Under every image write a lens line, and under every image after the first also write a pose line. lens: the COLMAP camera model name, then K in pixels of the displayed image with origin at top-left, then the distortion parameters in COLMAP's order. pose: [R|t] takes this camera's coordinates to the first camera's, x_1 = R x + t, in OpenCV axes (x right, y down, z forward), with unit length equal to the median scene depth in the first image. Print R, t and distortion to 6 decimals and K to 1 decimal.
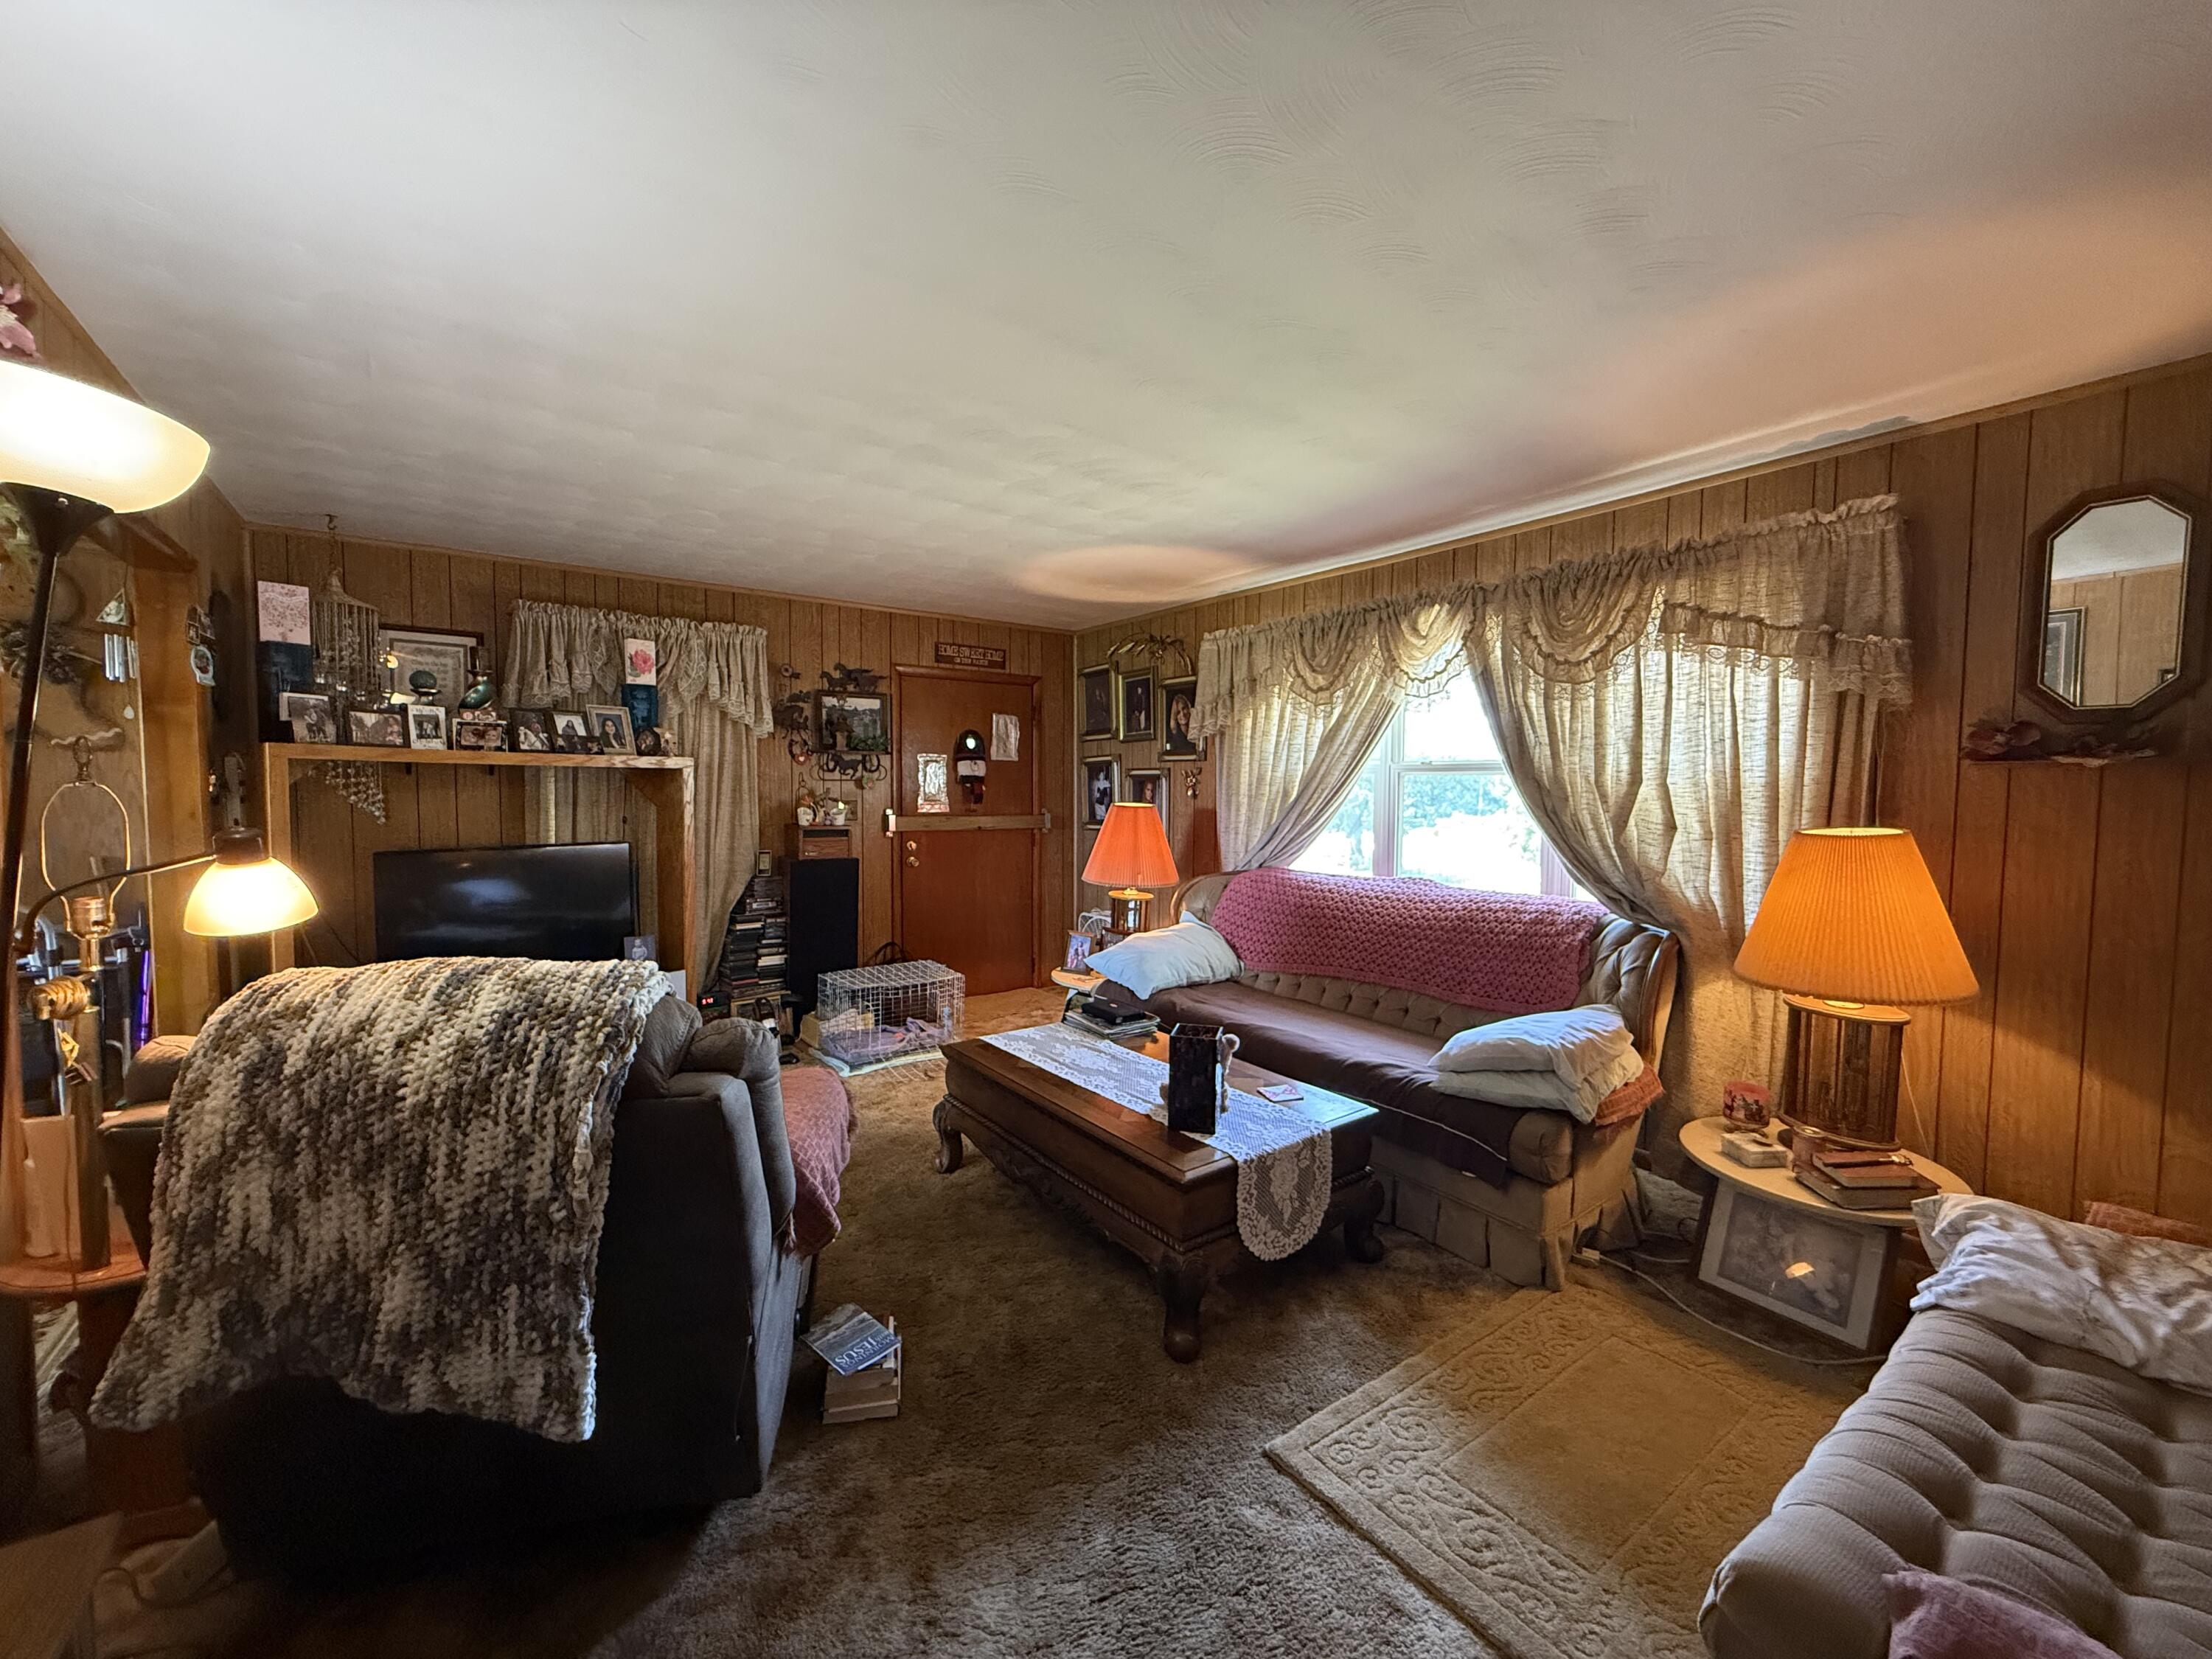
lens RADIAL K [[881.7, 0, 1100.7], [0, 881.7, 832.7], [0, 0, 1]] dist [-0.000169, 0.000246]
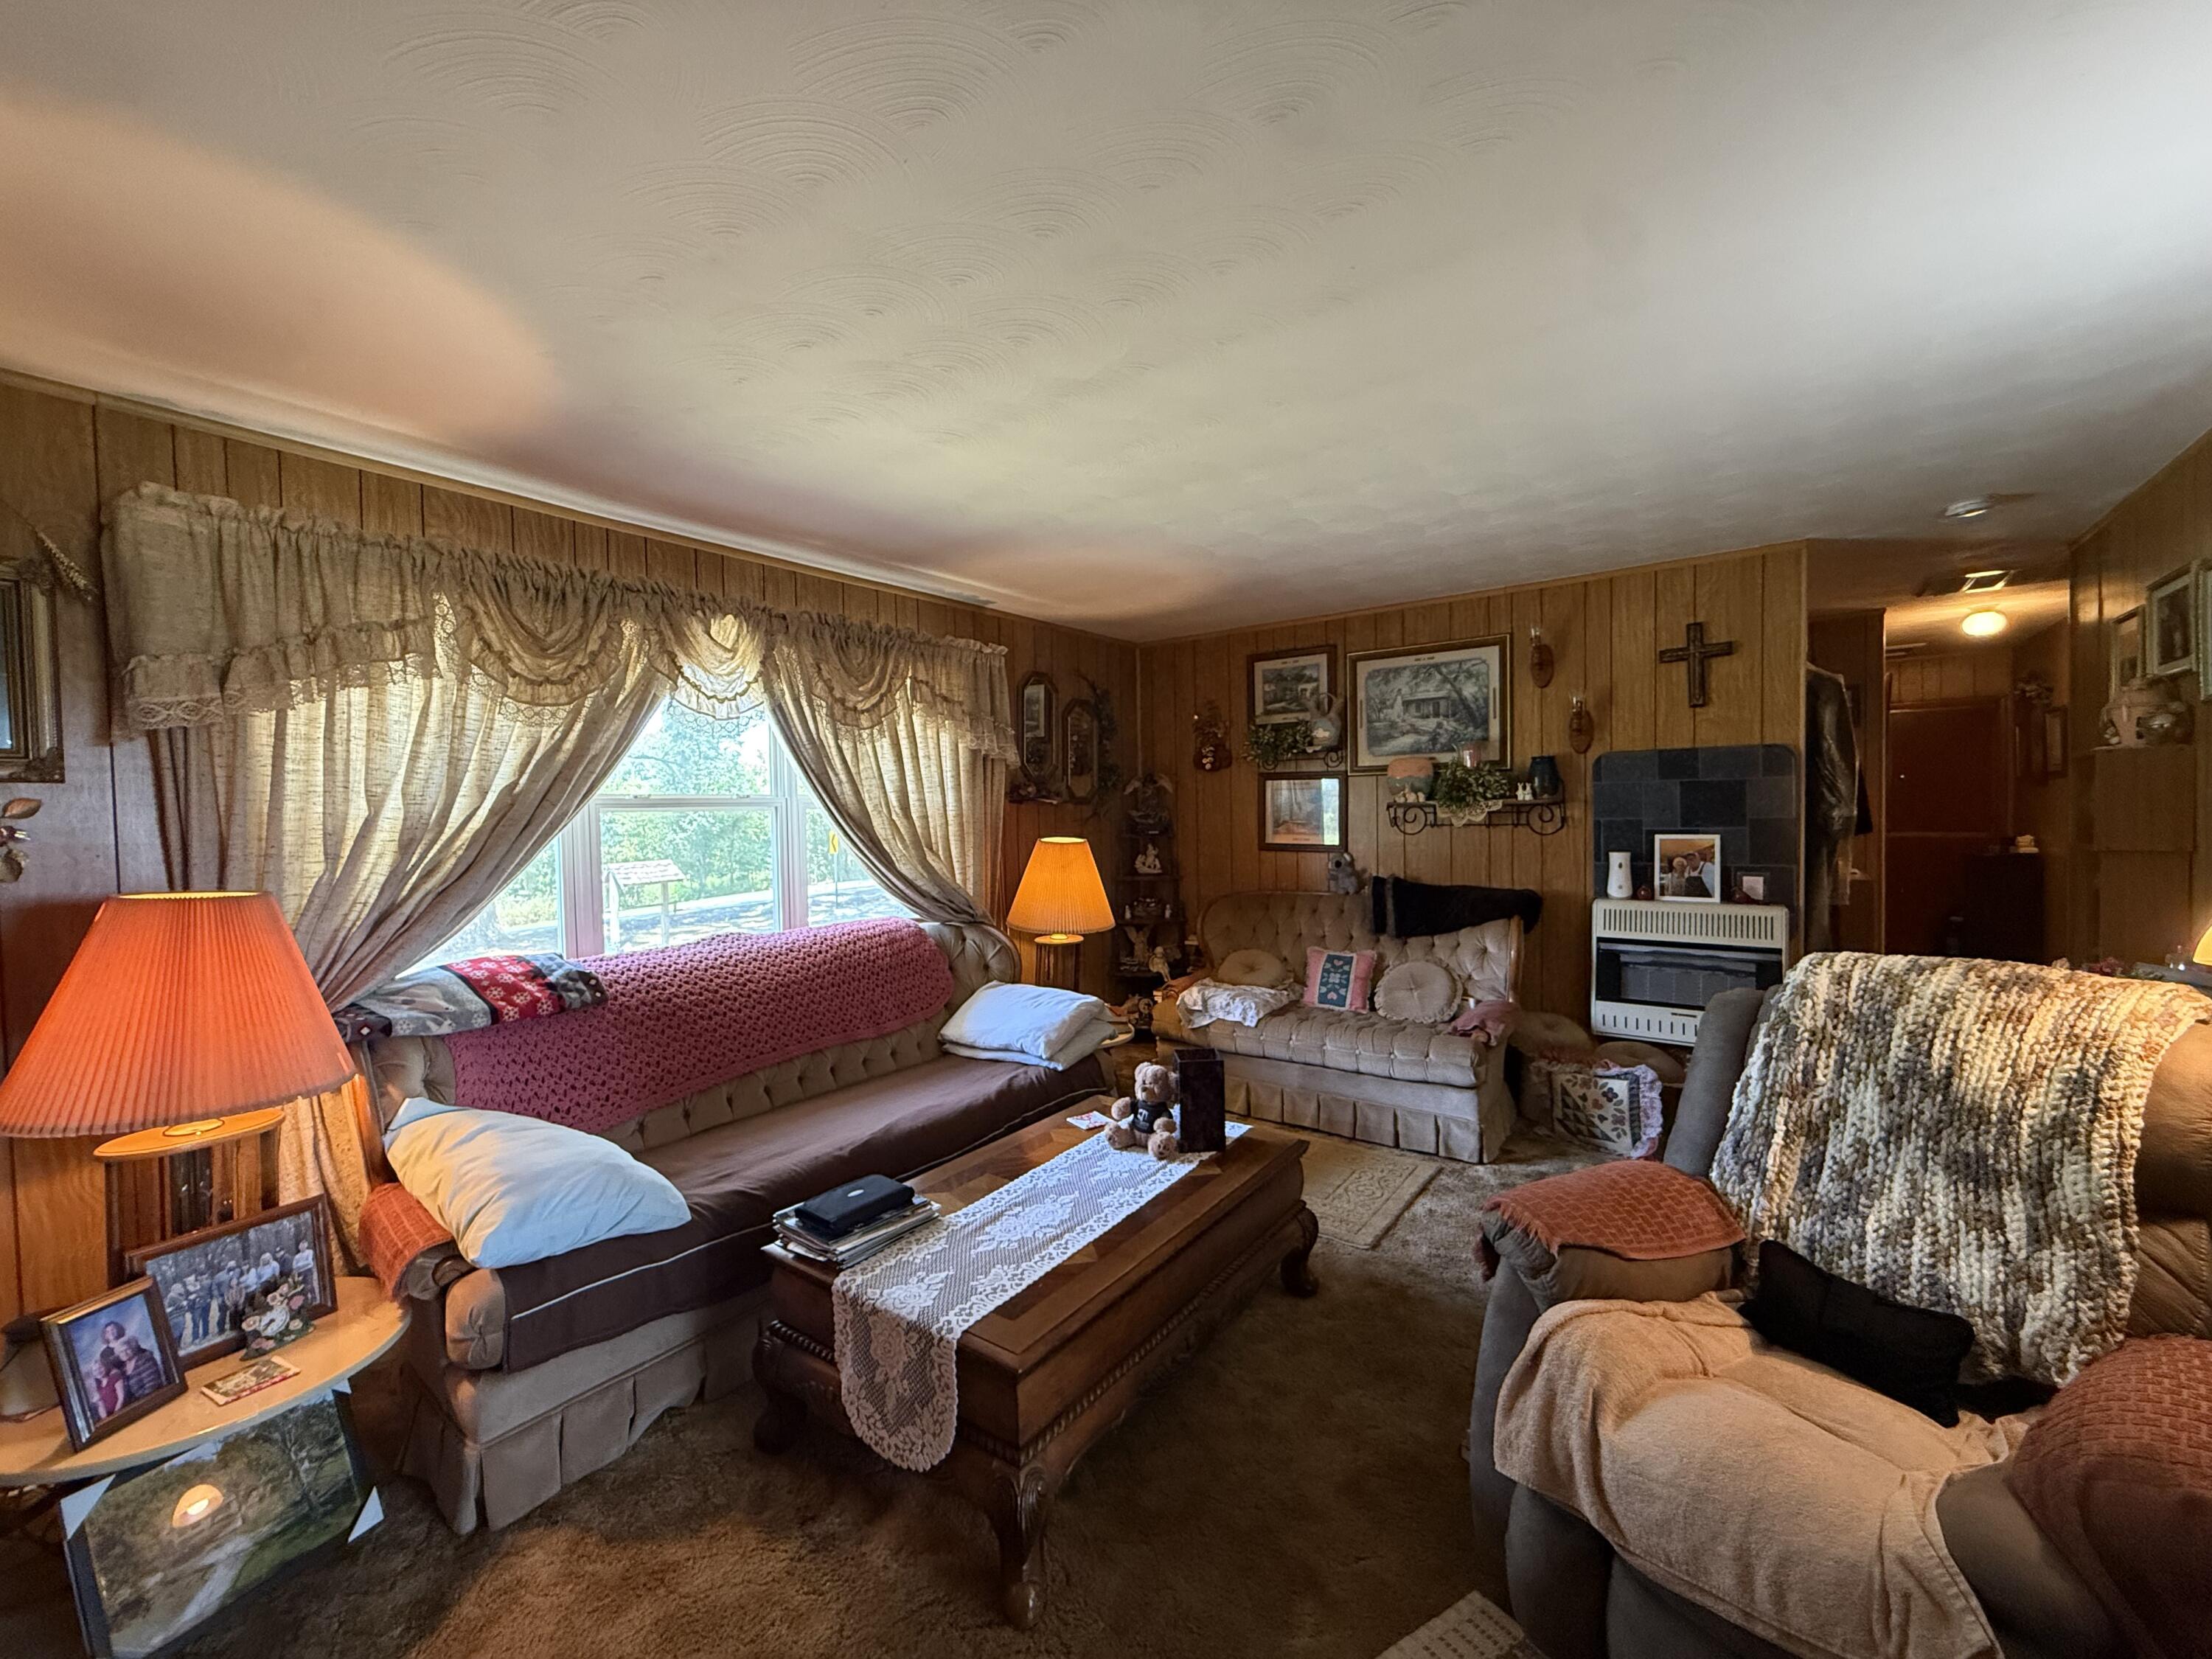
lens RADIAL K [[881.7, 0, 1101.2], [0, 881.7, 829.6], [0, 0, 1]] dist [-0.000169, 0.000246]
pose [[-0.296945, -0.024852, 0.954571, -0.727197], [0.068586, 0.996524, 0.047280, -0.083347], [-0.952428, 0.079509, -0.294208, 1.196230]]
